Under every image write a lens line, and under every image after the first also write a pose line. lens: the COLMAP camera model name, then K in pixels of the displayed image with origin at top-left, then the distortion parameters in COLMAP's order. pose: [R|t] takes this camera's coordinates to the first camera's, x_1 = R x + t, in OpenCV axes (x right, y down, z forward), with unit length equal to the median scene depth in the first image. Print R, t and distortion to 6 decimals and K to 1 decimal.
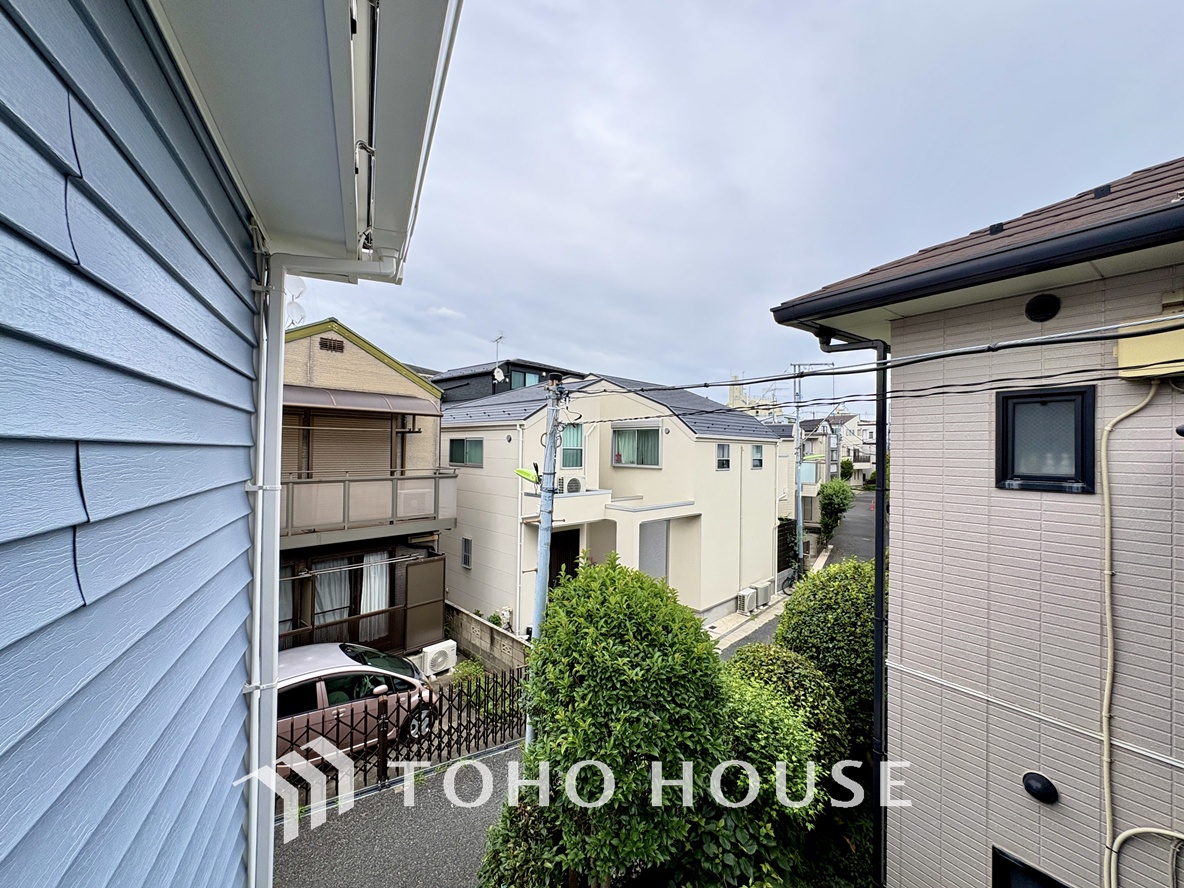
lens RADIAL K [[473.3, 0, 591.6], [0, 473.3, 444.1], [0, 0, 1]] dist [-0.000169, 0.000377]
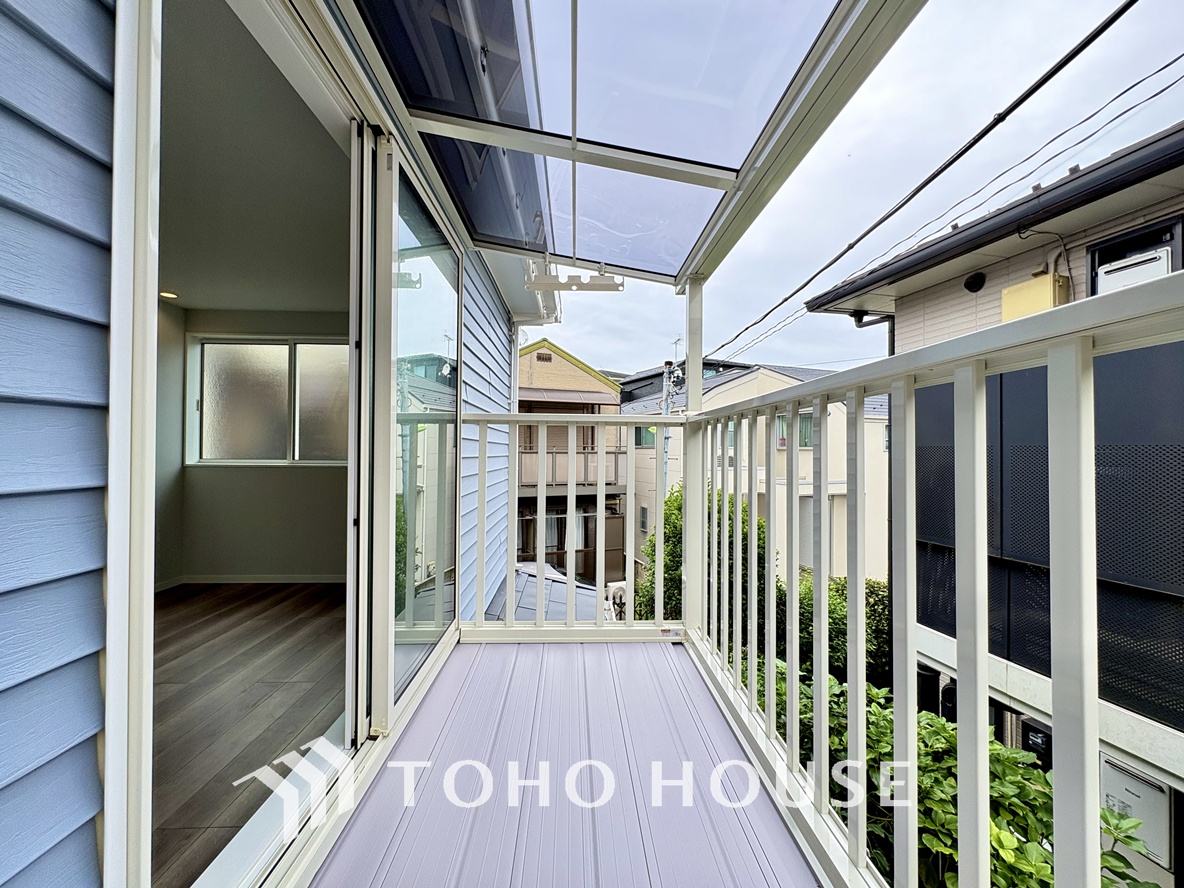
lens RADIAL K [[473.3, 0, 592.9], [0, 473.3, 447.1], [0, 0, 1]] dist [-0.000169, 0.000377]
pose [[0.916189, -0.009813, -0.400627, 0.145389], [0.010398, 0.999946, -0.000715, 0.060064], [0.400613, -0.003511, 0.916241, -0.233402]]
